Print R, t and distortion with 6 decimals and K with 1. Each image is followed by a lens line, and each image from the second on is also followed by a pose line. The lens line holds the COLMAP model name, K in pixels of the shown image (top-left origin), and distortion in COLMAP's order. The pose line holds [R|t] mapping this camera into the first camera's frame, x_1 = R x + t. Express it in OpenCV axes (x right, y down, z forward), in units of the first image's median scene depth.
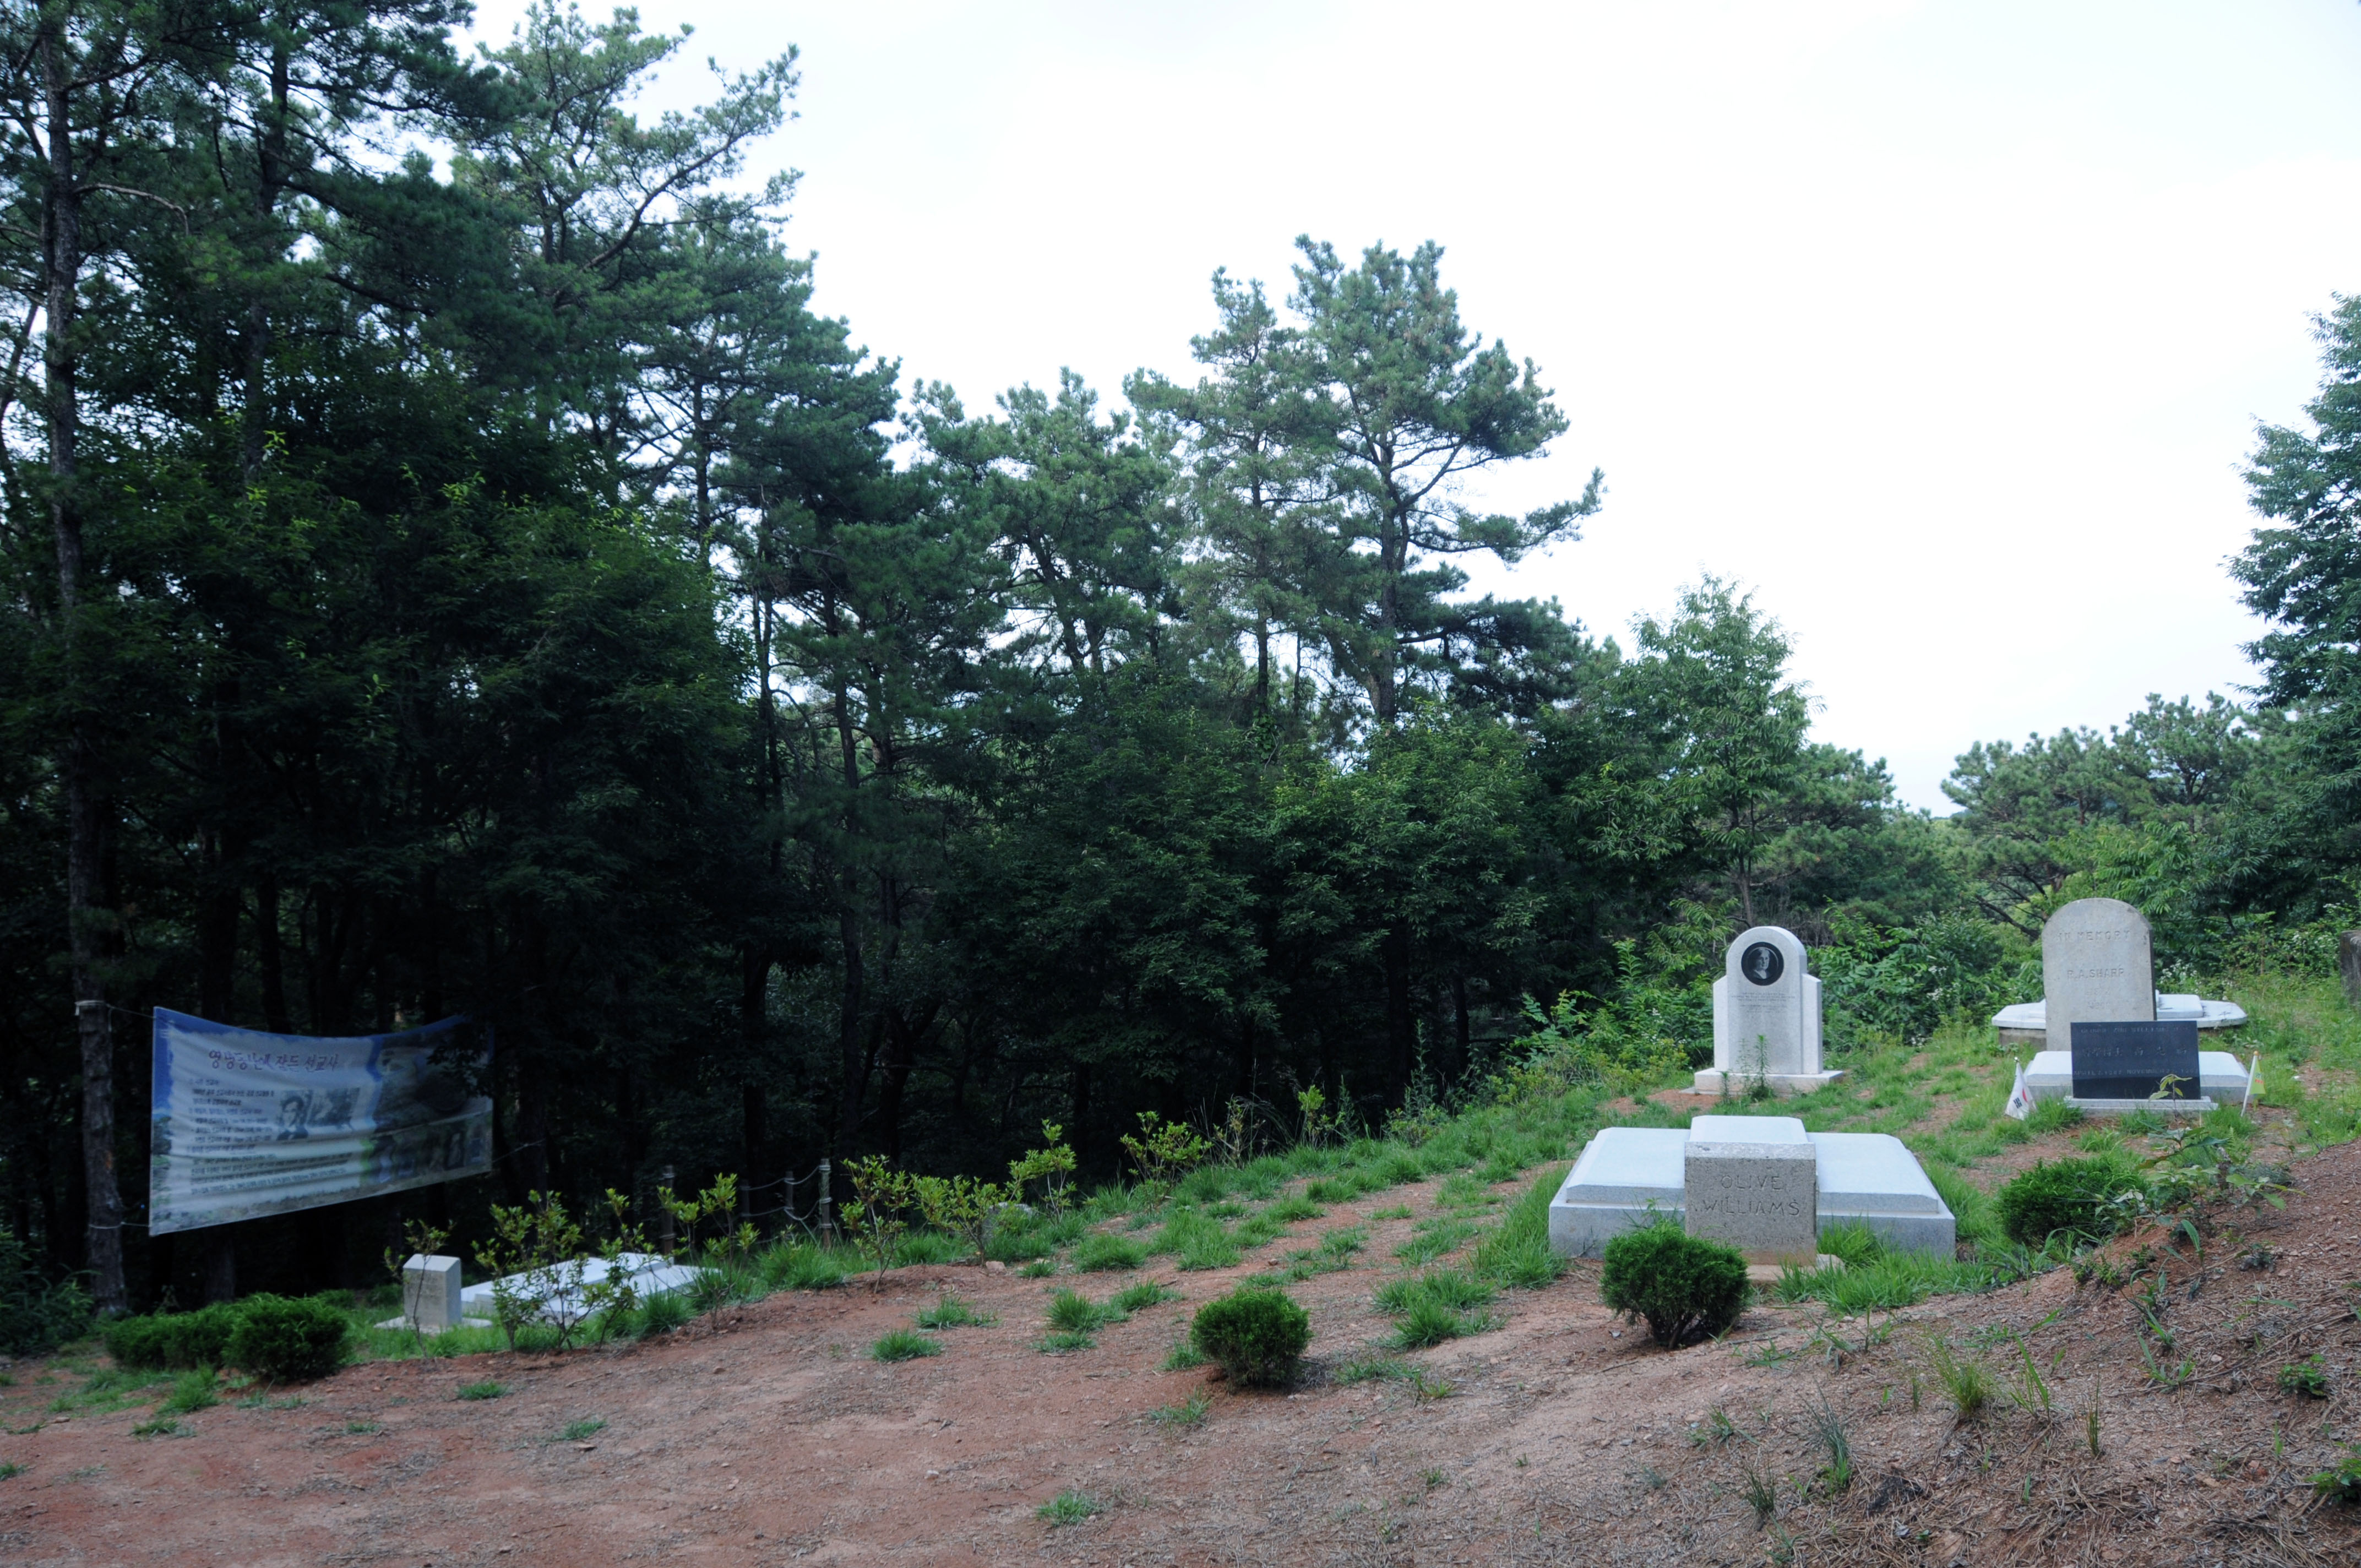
lens RADIAL K [[1772.7, 0, 1260.0], [0, 1772.7, 780.1], [0, 0, 1]] dist [-0.135214, 0.073811]
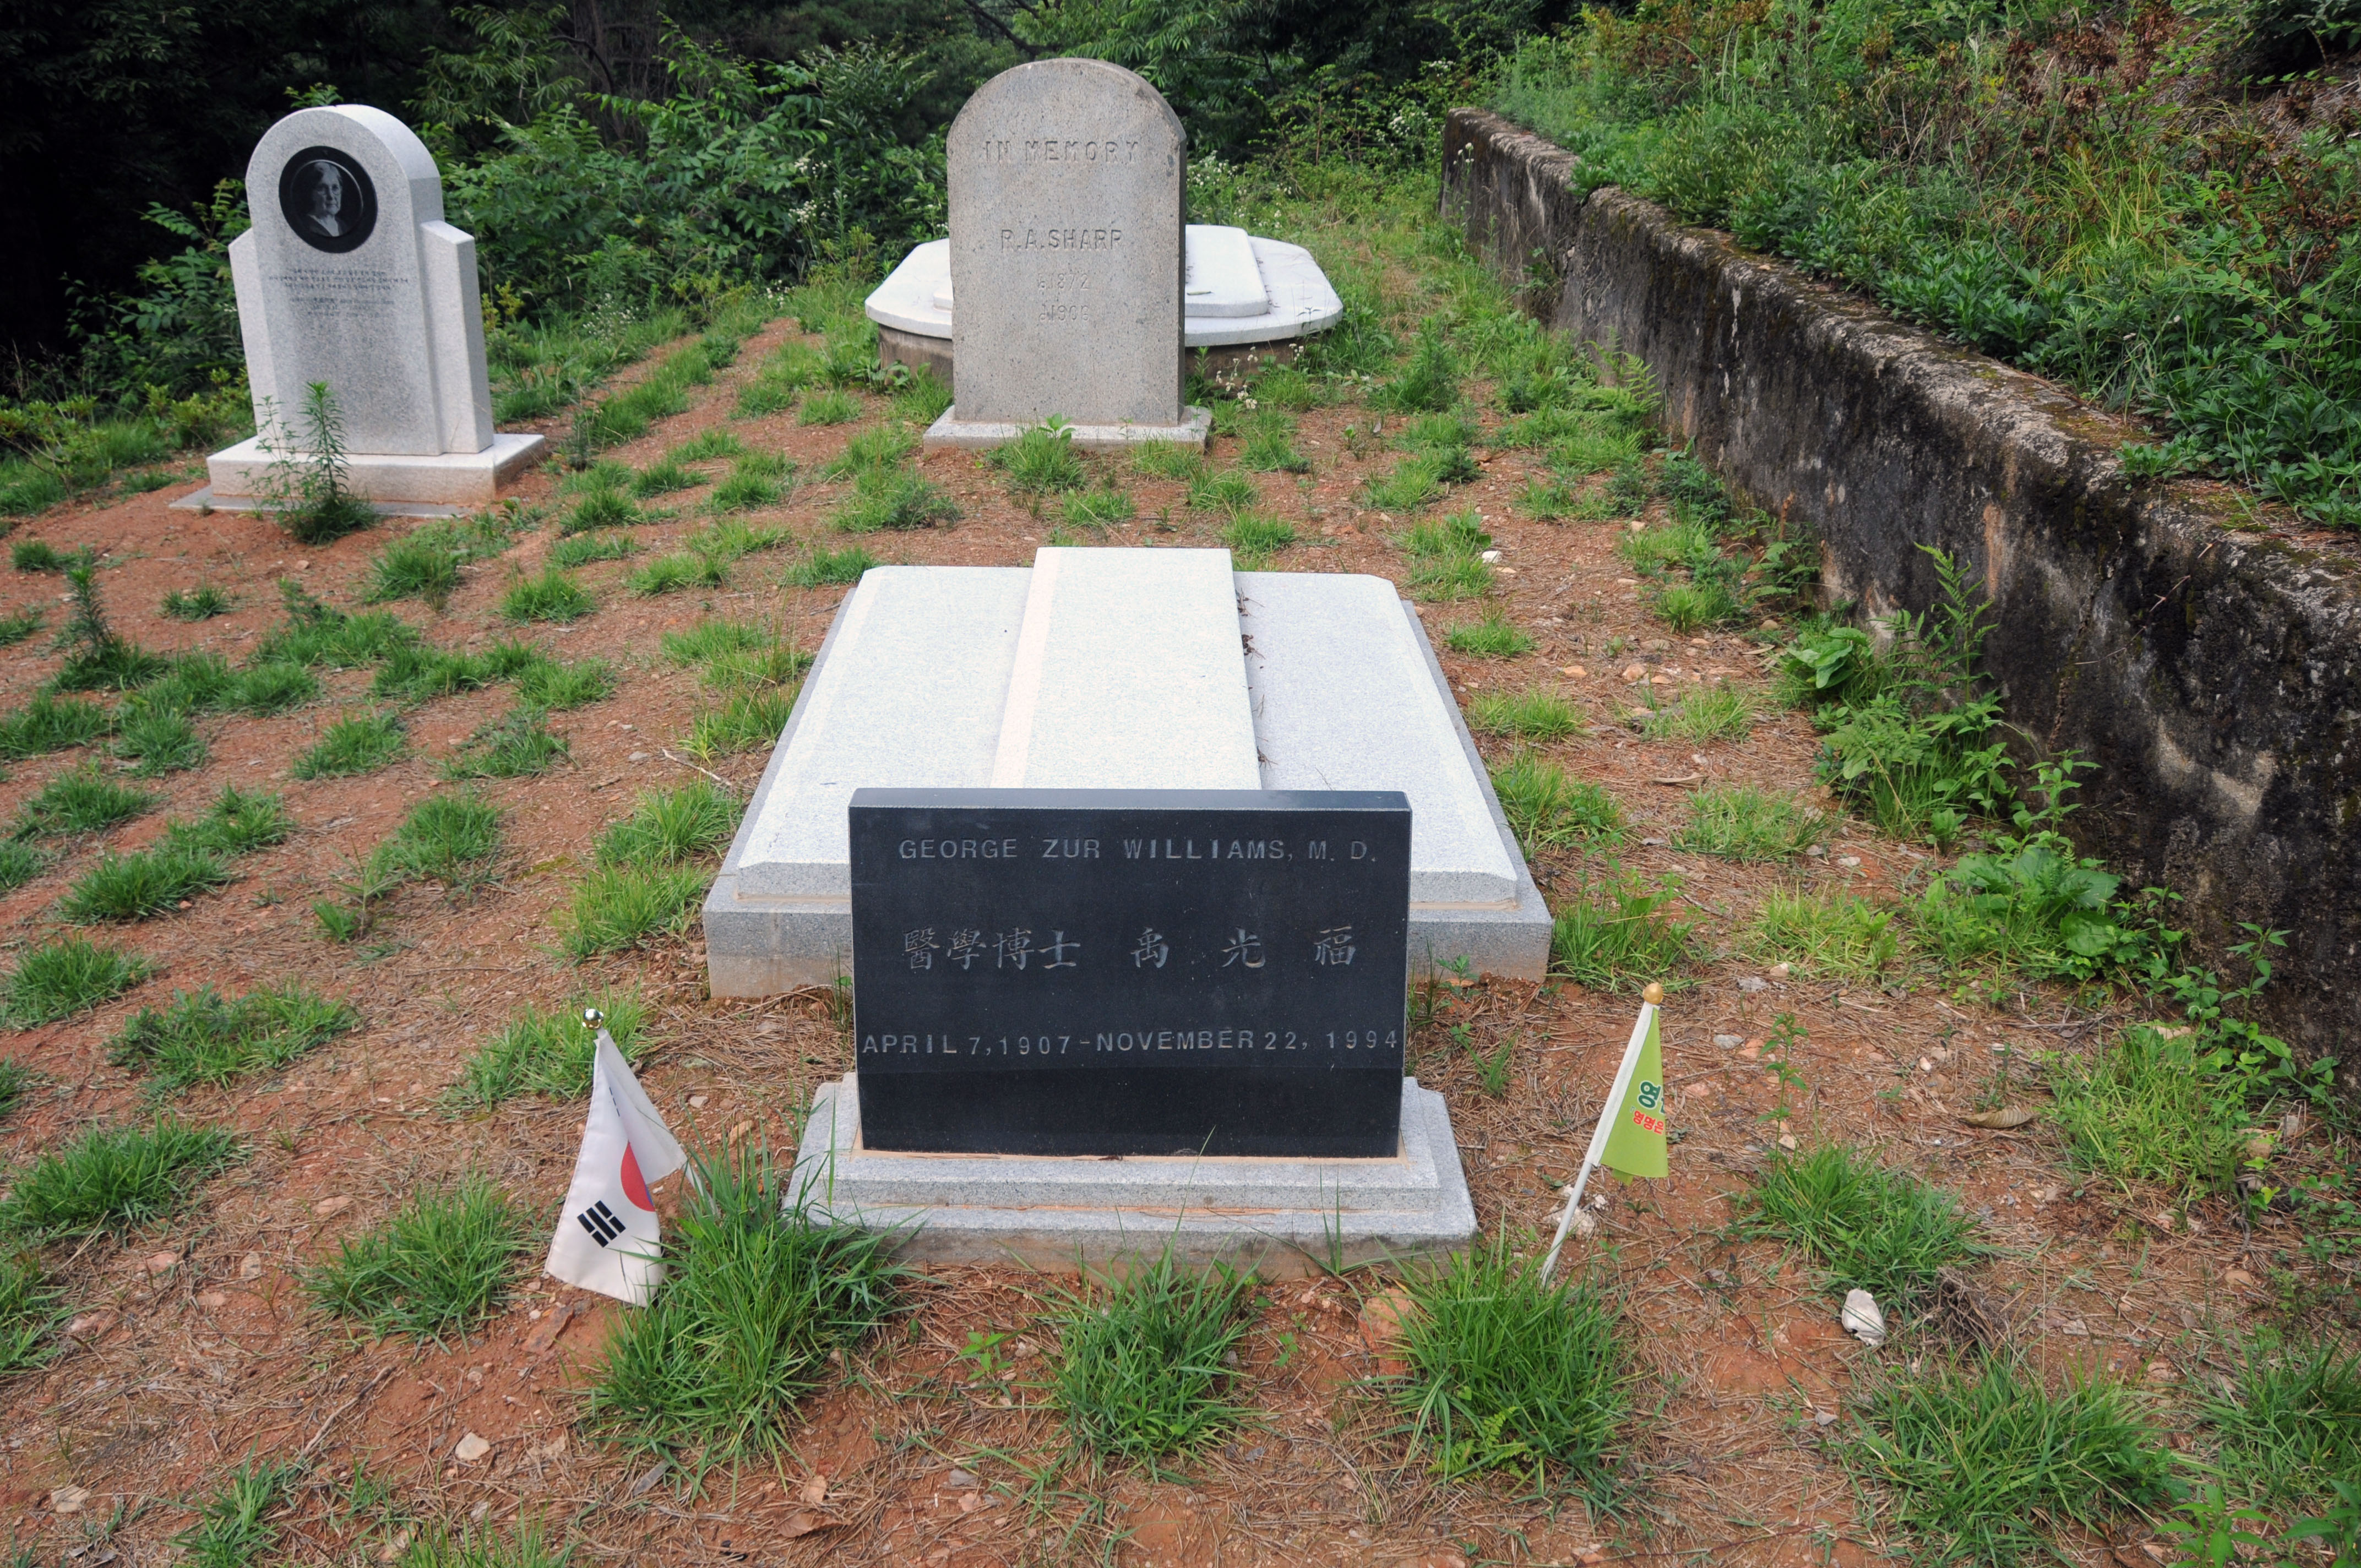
lens RADIAL K [[1772.7, 0, 1260.0], [0, 1772.7, 780.1], [0, 0, 1]] dist [-0.135214, 0.073811]
pose [[0.861042, -0.167807, 0.480050, 0.260169], [-0.082828, 0.885104, 0.457964, 0.022002], [-0.501744, -0.434088, 0.748212, 0.515426]]
